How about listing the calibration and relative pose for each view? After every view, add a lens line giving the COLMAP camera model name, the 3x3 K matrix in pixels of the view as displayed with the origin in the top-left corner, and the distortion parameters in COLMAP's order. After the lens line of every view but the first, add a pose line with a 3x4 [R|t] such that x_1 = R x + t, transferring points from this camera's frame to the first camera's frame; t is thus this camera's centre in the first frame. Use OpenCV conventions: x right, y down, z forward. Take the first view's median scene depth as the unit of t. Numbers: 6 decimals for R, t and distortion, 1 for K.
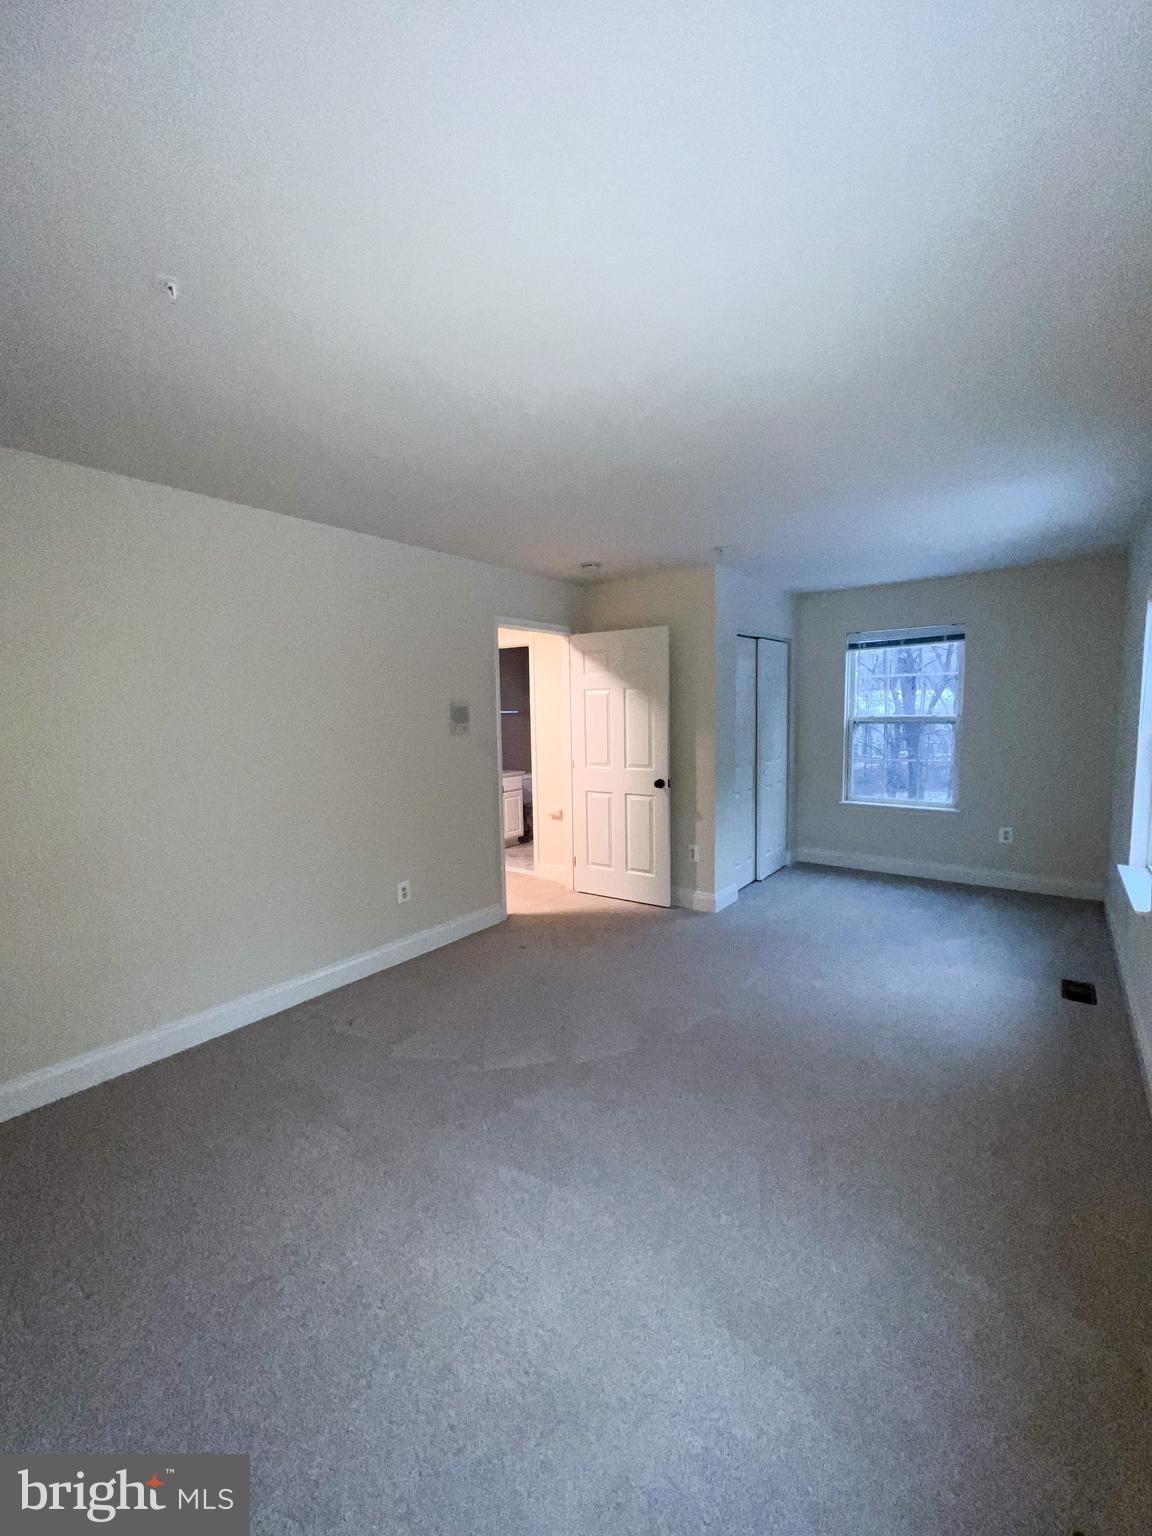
lens RADIAL K [[612.0, 0, 578.3], [0, 612.0, 762.4], [0, 0, 1]] dist [-0.003213, 0.000214]
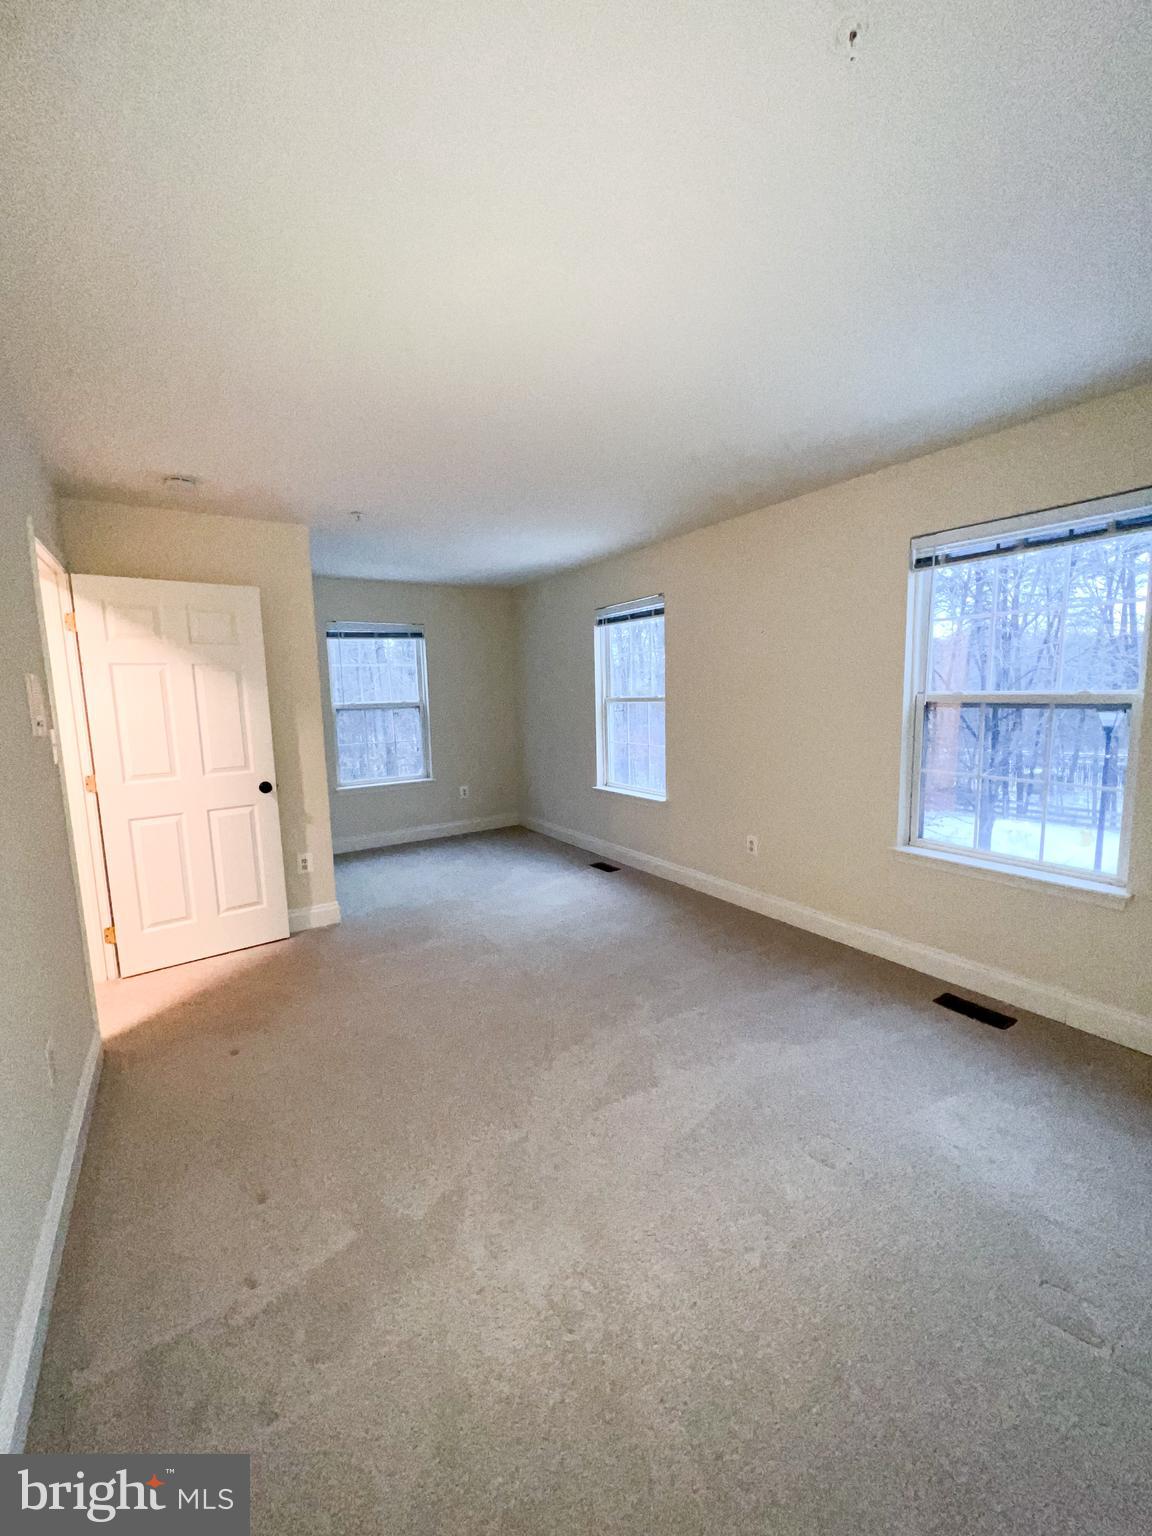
lens RADIAL K [[612.0, 0, 577.3], [0, 612.0, 772.5], [0, 0, 1]] dist [-0.003213, 0.000214]
pose [[0.323424, -0.115972, 0.939121, -0.457293], [0.102539, 0.990912, 0.087054, -0.011729], [-0.940682, 0.068142, 0.332377, 0.344789]]
